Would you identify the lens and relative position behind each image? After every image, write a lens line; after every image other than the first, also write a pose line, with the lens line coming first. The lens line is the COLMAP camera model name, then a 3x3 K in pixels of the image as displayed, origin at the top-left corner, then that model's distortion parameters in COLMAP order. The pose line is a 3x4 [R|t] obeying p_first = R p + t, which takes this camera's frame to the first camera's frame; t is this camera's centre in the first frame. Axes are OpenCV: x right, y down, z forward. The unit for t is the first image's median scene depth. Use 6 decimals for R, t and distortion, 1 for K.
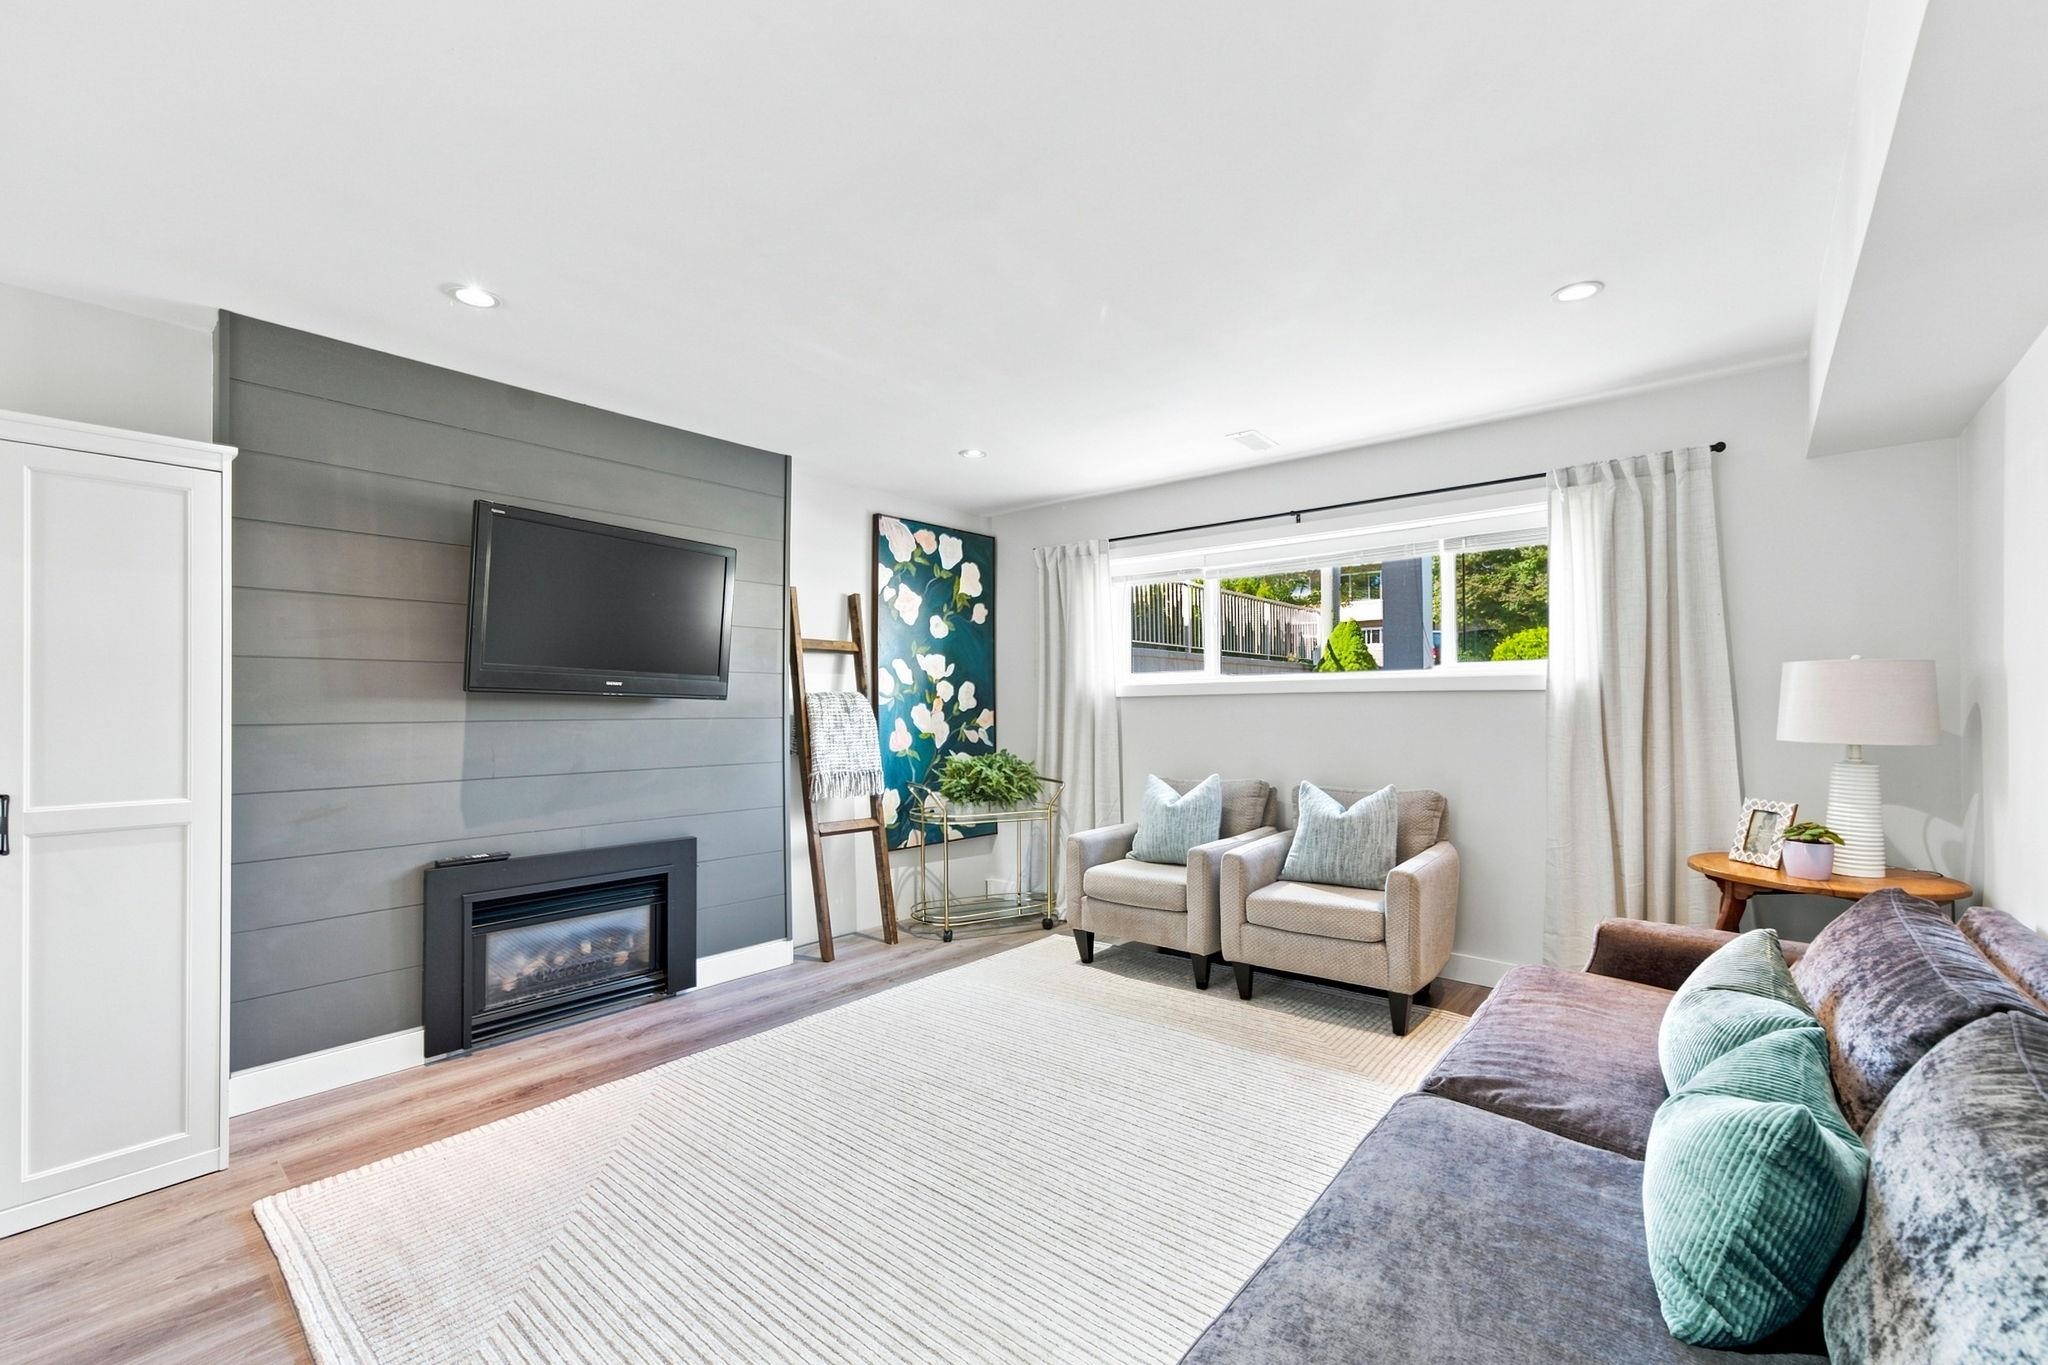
lens RADIAL K [[854.8, 0, 1027.9], [0, 854.8, 698.9], [0, 0, 1]] dist [0.000669, 0.000112]
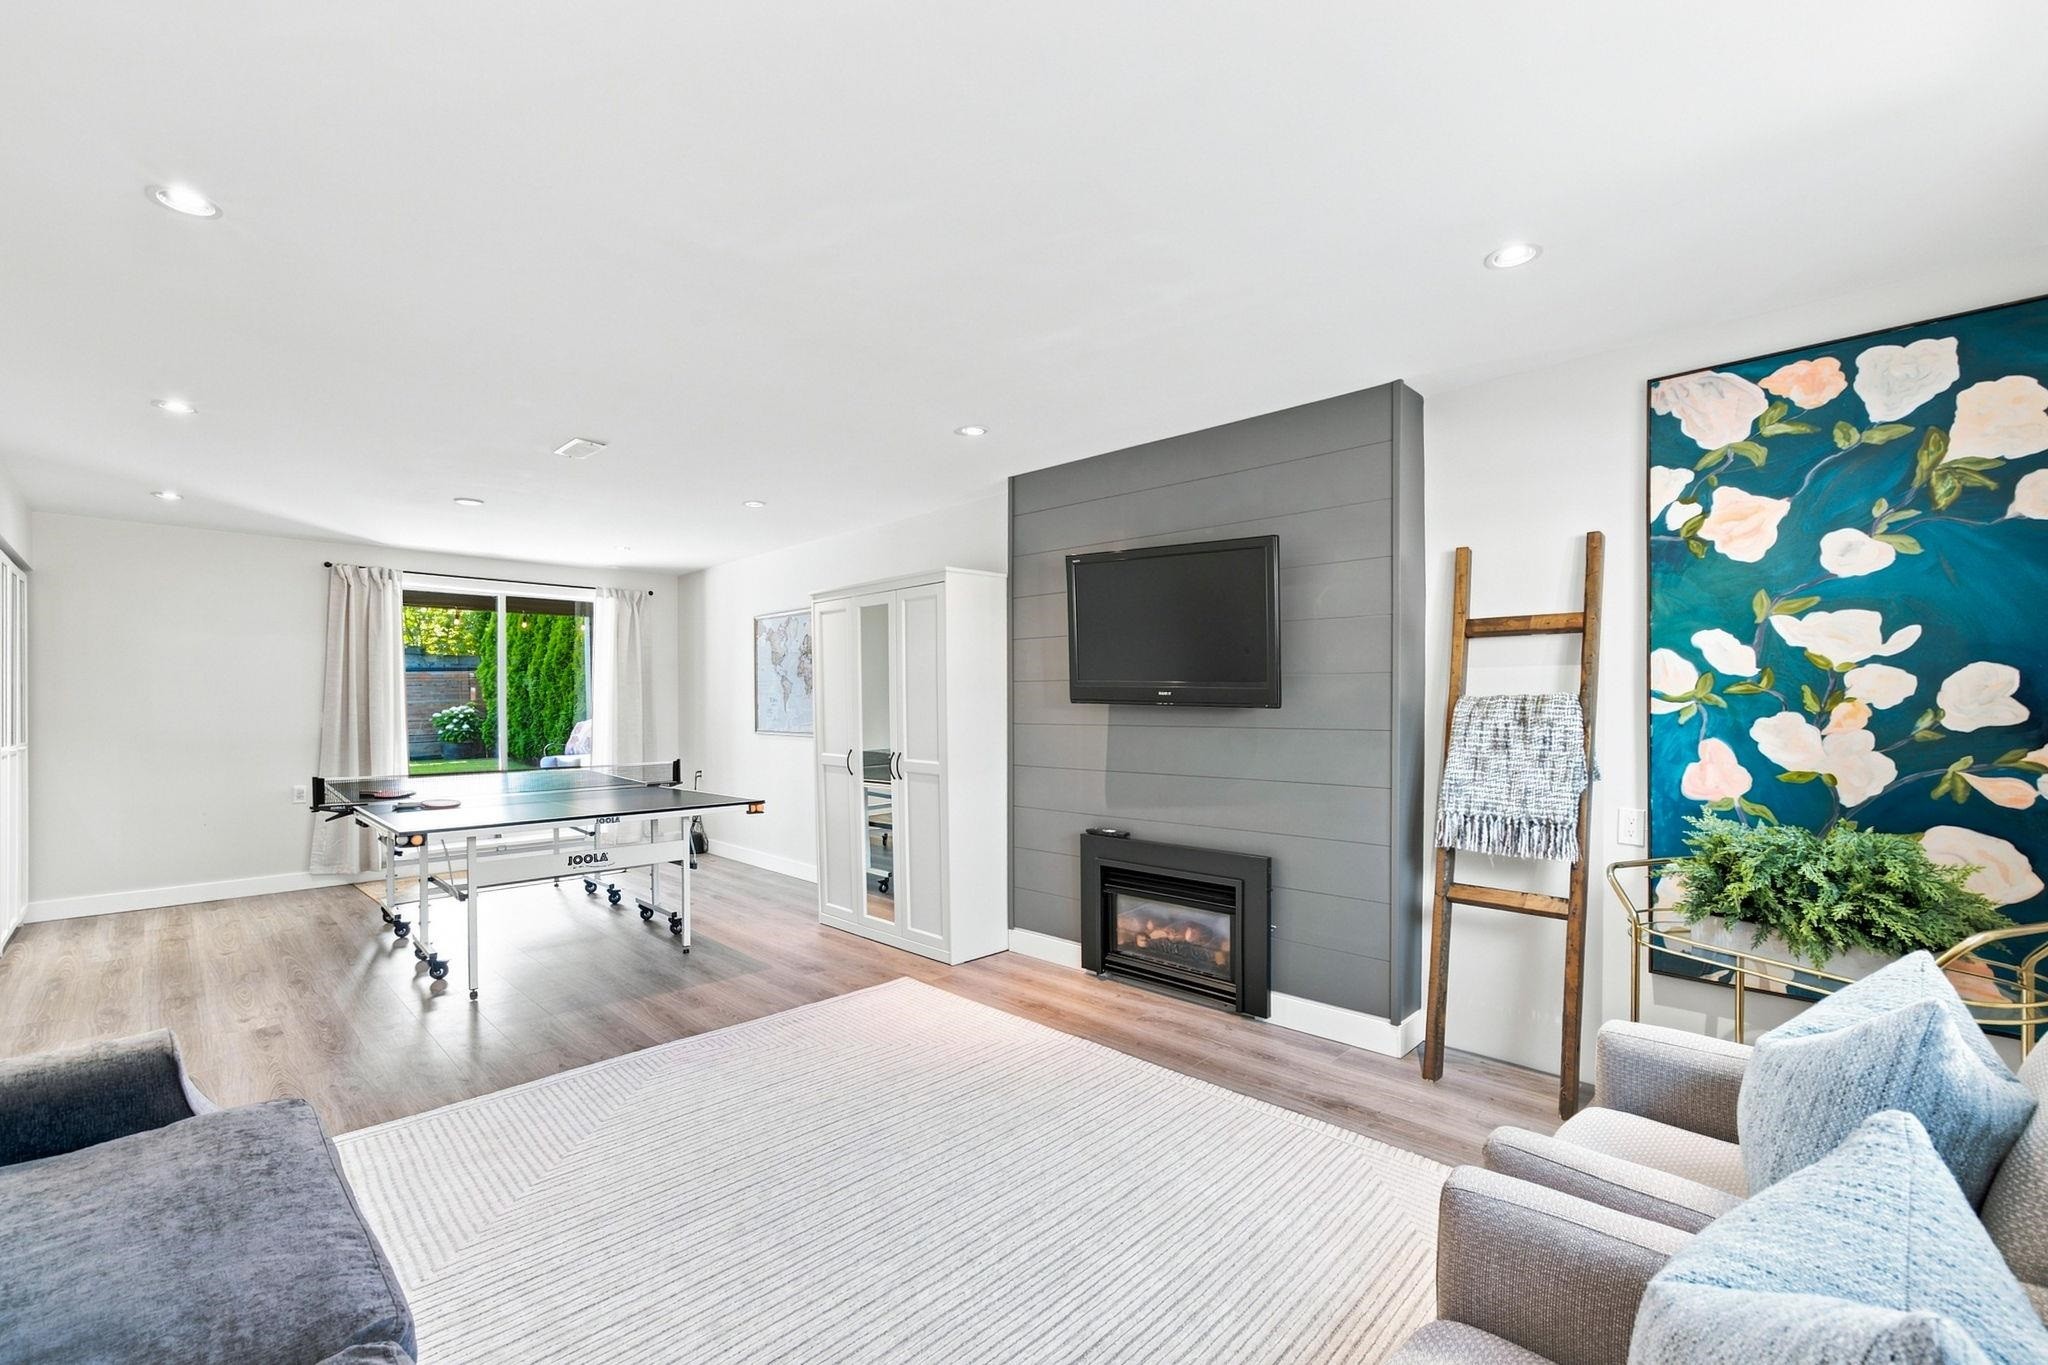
lens RADIAL K [[877.5, 0, 1021.4], [0, 877.5, 707.0], [0, 0, 1]] dist [-0.001238, -0.000158]
pose [[-0.058142, 0.000203, -0.998308, 0.465214], [0.003178, 0.999995, 0.000018, 0.000420], [0.998303, -0.003171, -0.058142, 0.651549]]
